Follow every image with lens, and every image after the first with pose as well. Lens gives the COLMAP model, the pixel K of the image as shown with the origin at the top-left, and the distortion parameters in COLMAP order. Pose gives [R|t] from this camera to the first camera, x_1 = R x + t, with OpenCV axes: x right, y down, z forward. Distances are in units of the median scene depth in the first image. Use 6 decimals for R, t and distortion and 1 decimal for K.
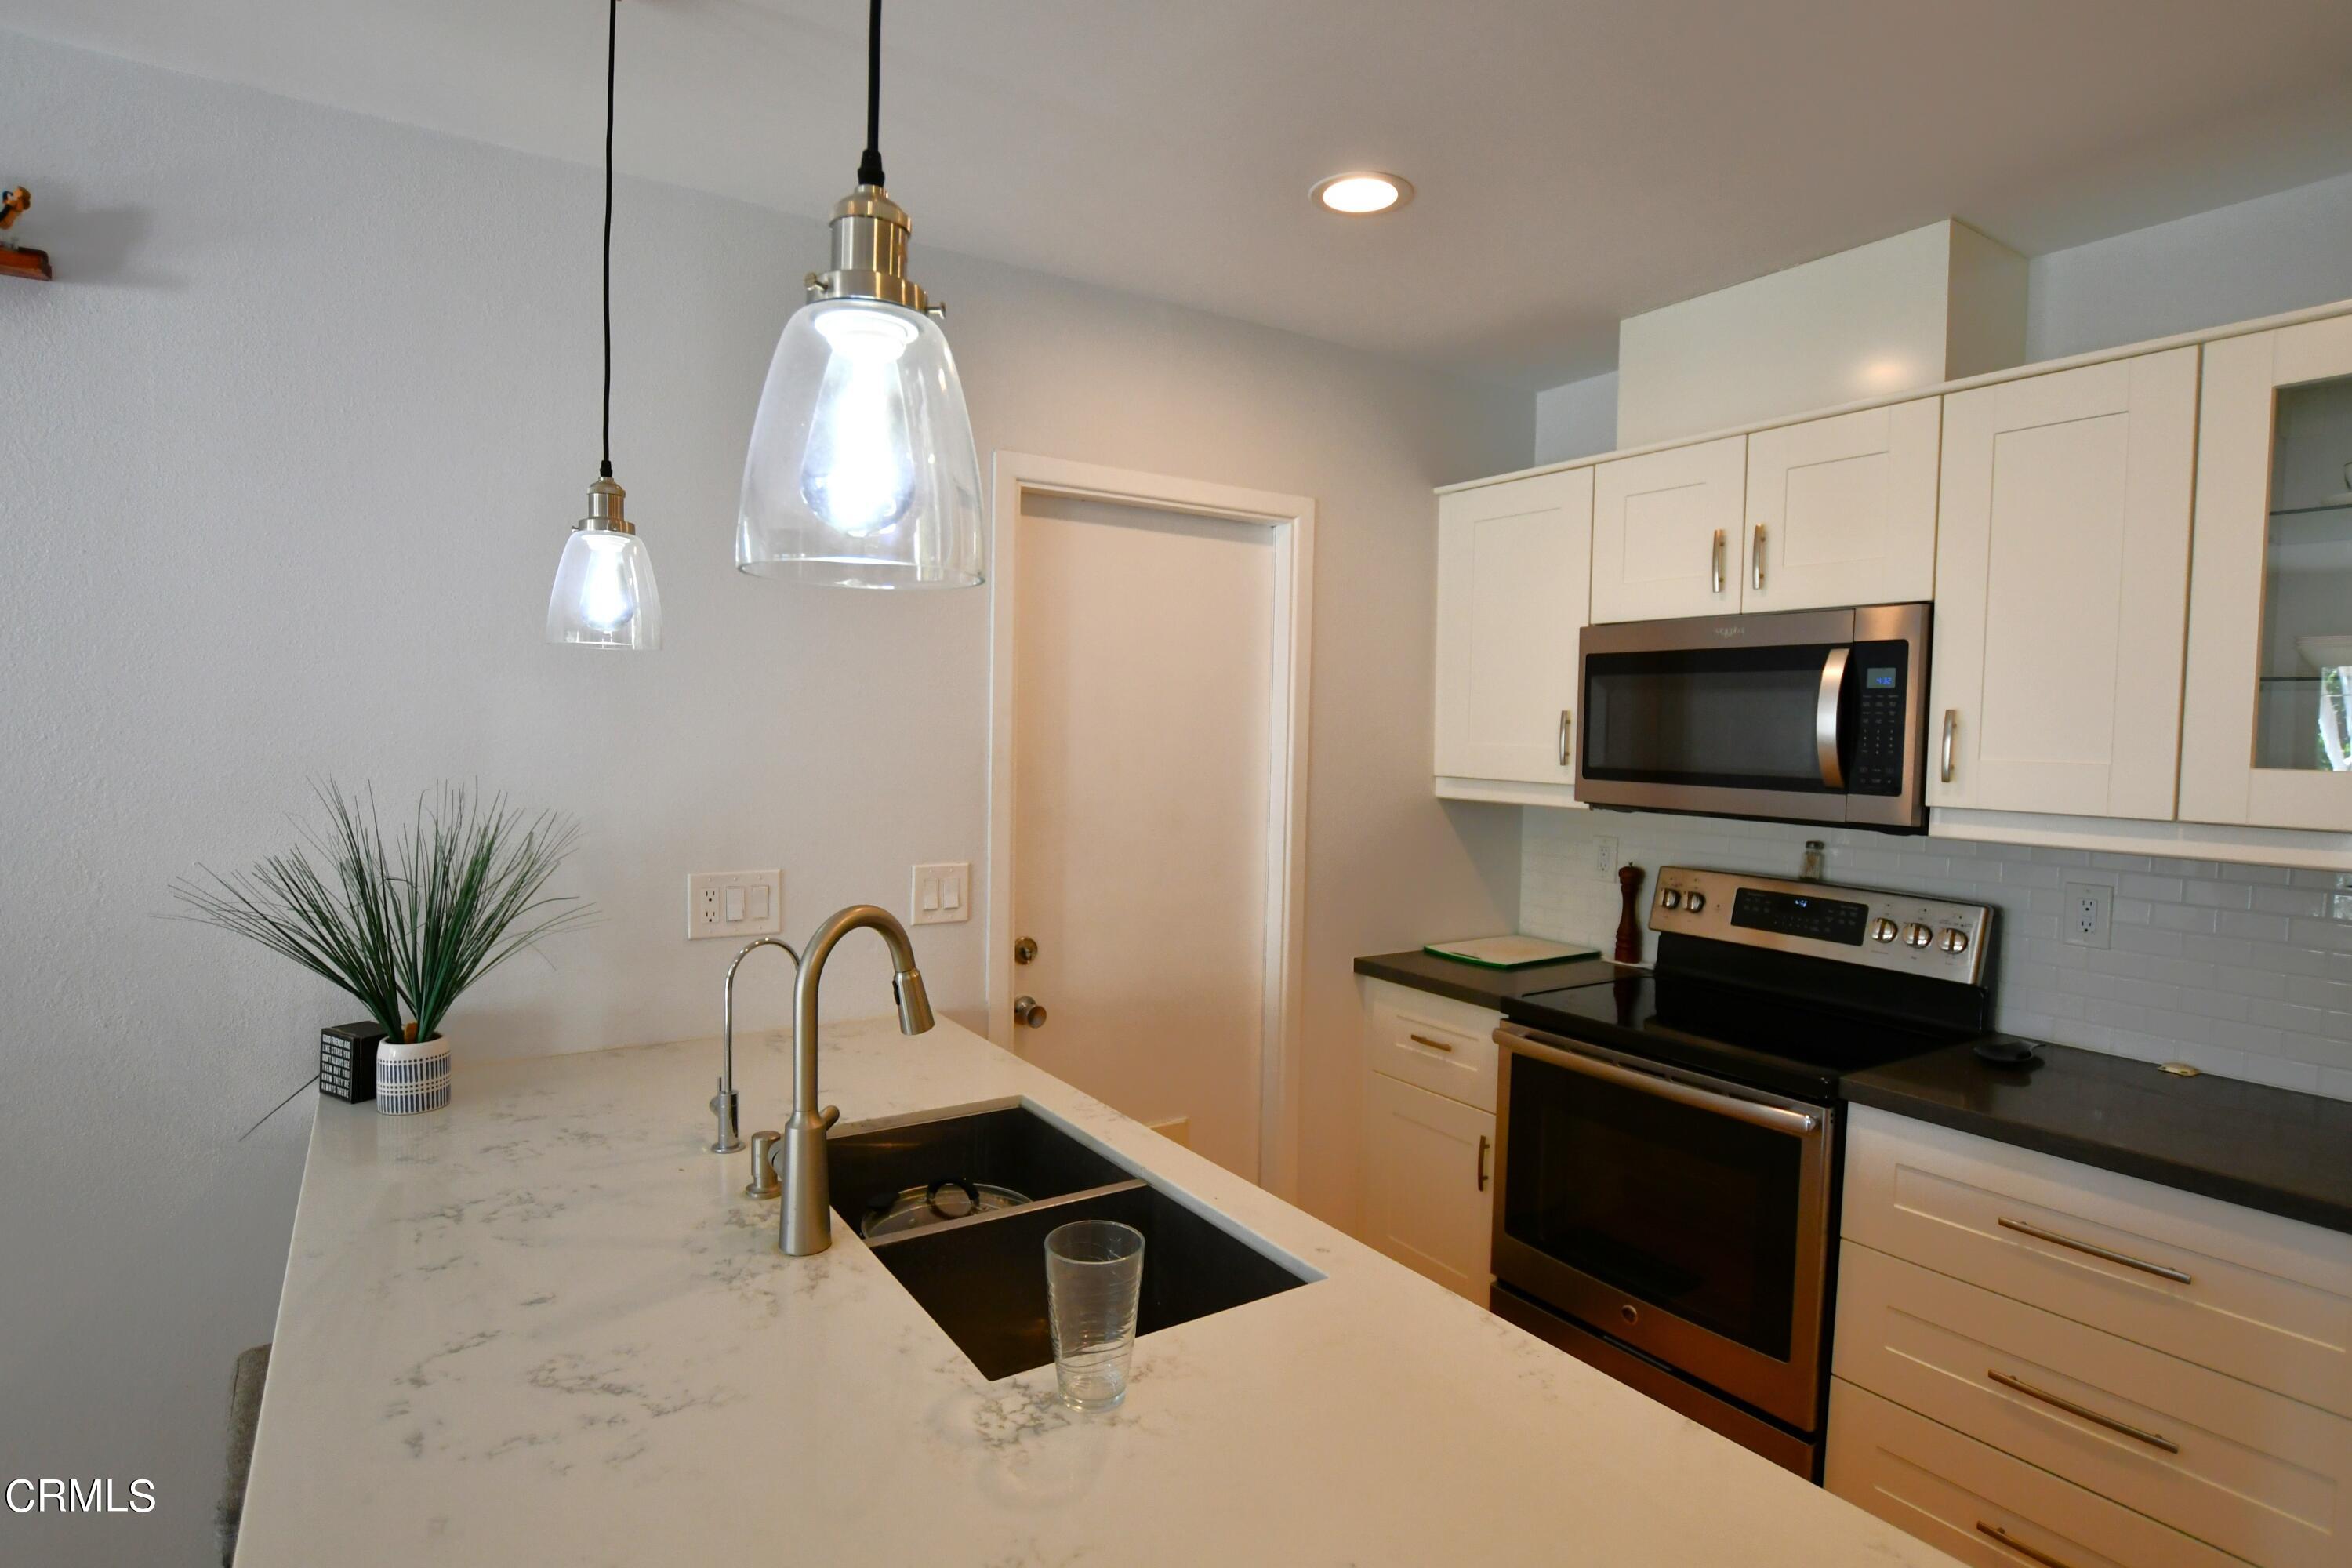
lens RADIAL K [[1202.1, 0, 1176.0], [0, 1202.1, 784.0], [0, 0, 1]] dist [-0.019342, 0.000493]
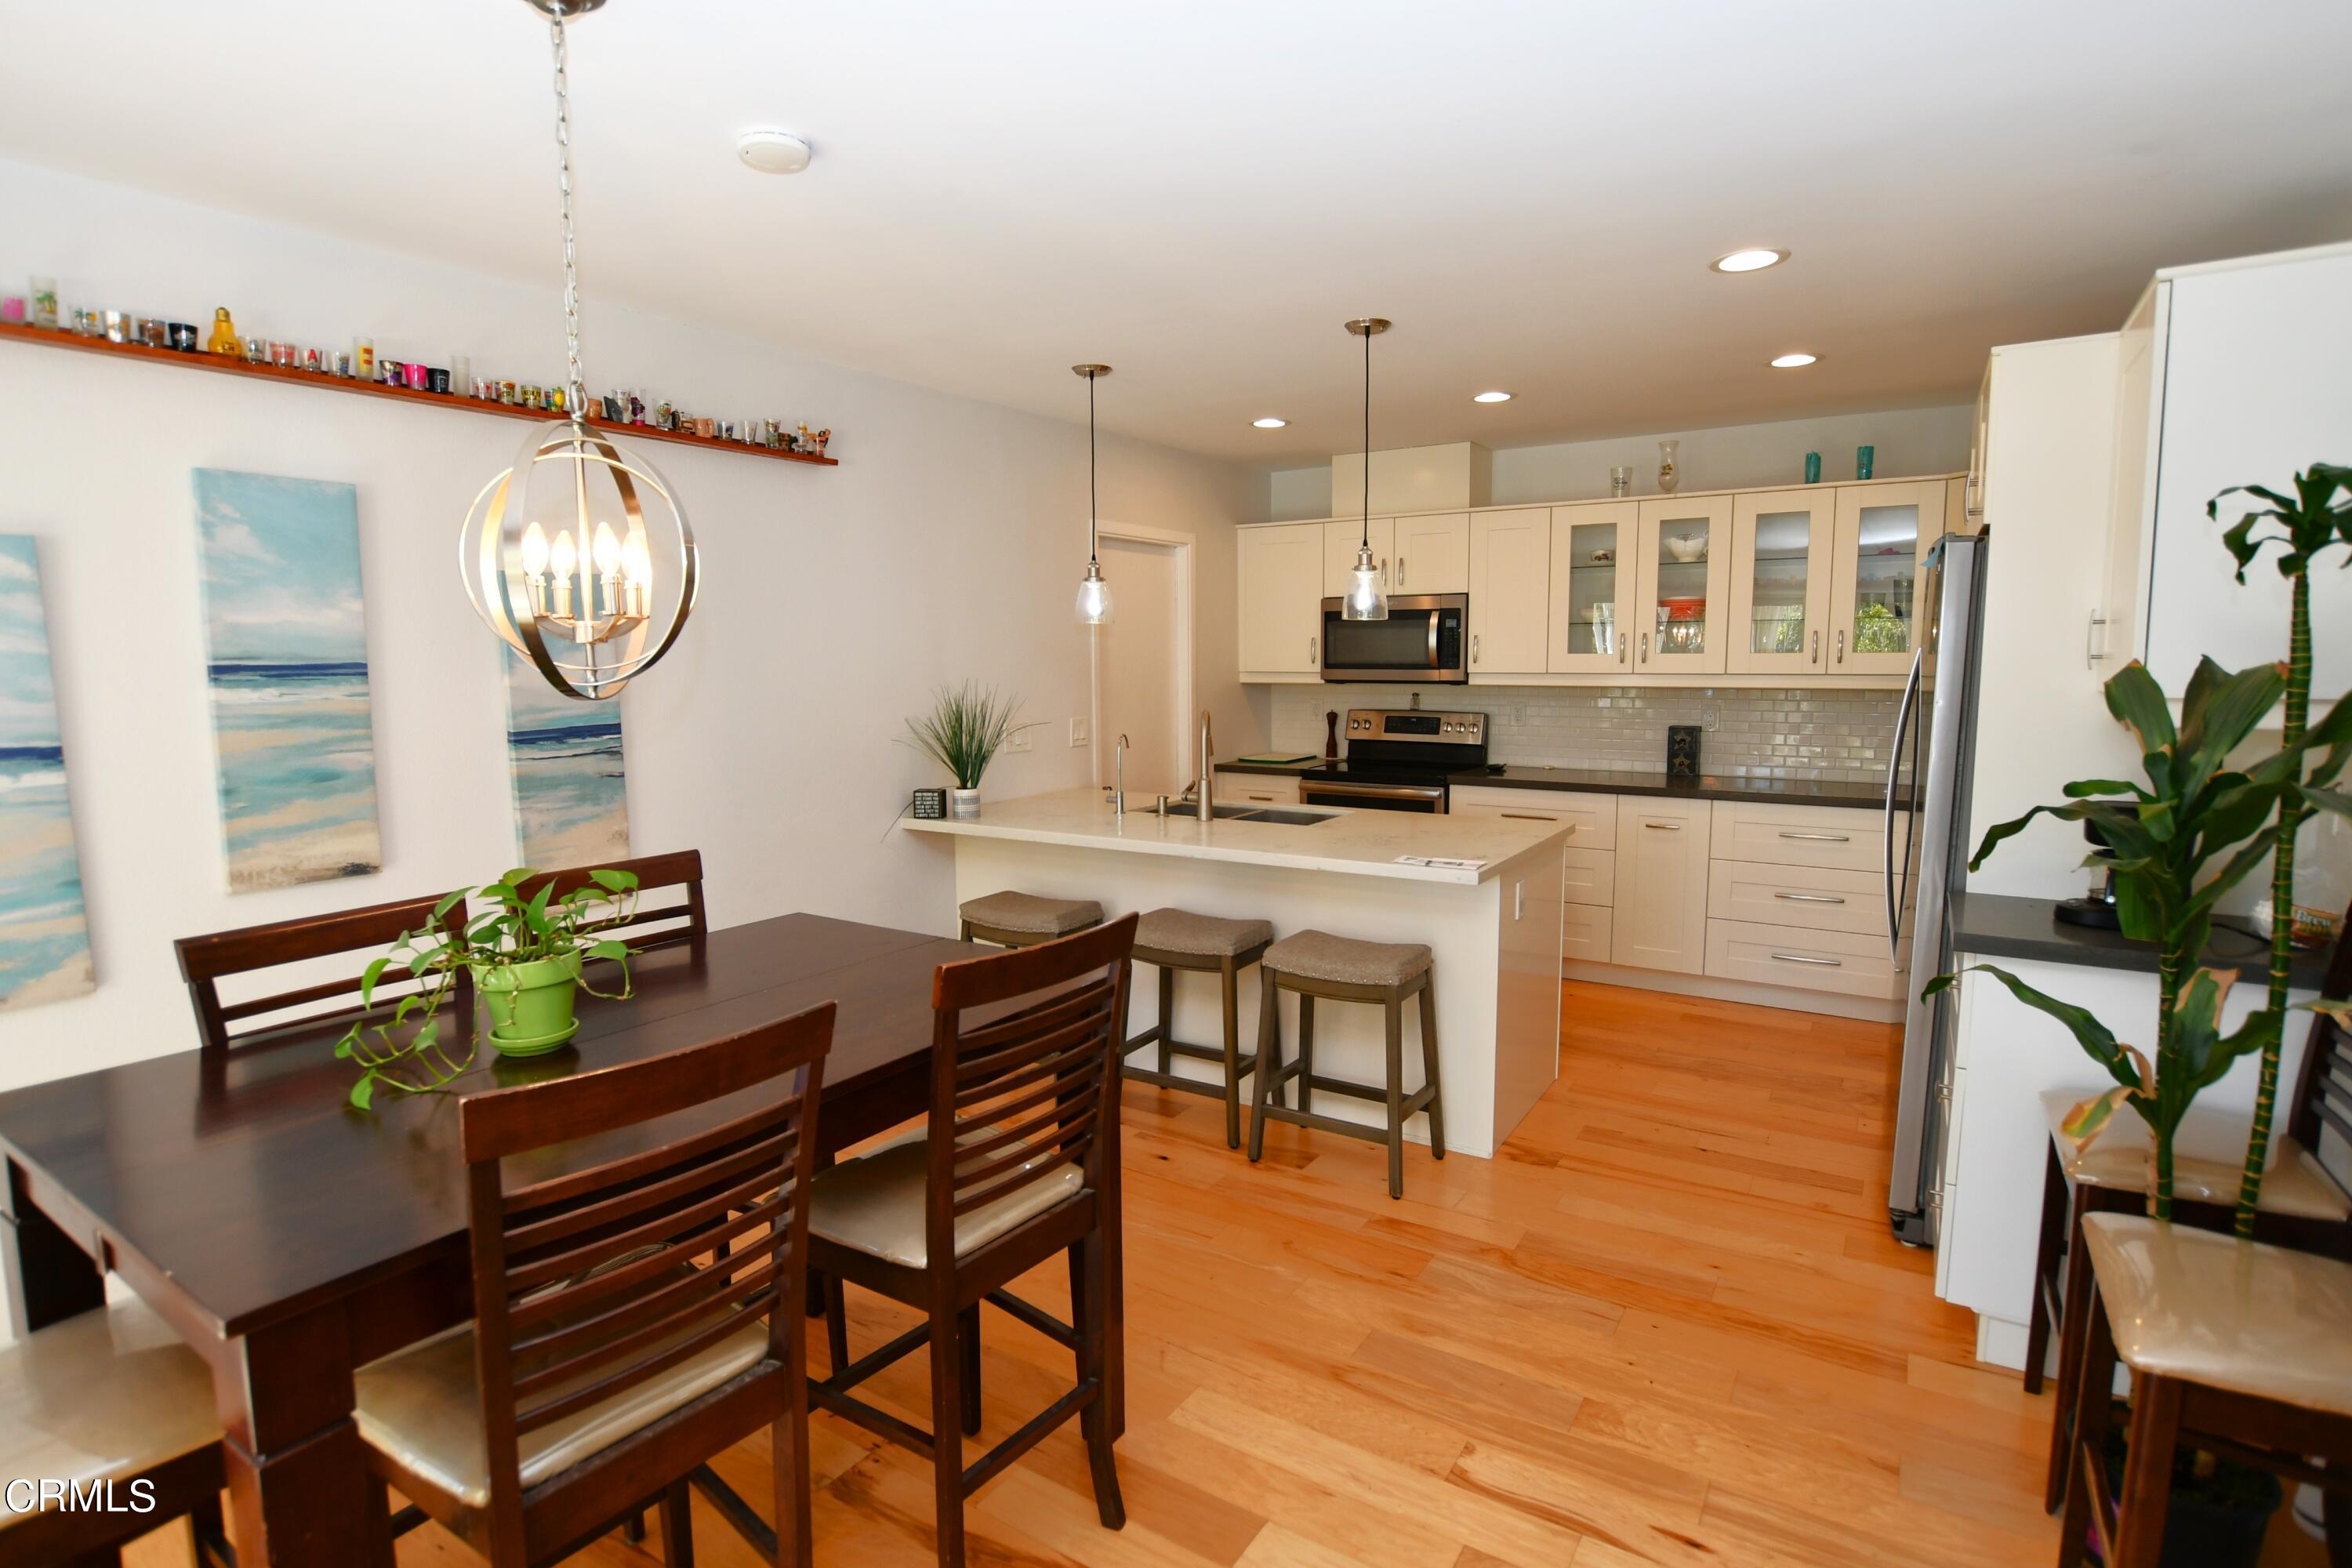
lens RADIAL K [[1144.4, 0, 1186.3], [0, 1144.4, 763.5], [0, 0, 1]] dist [-0.019899, 0.000196]
pose [[0.911043, -0.065753, 0.407035, -0.829195], [0.044786, 0.997142, 0.060837, 0.032493], [-0.409872, -0.037195, 0.911384, -0.886511]]
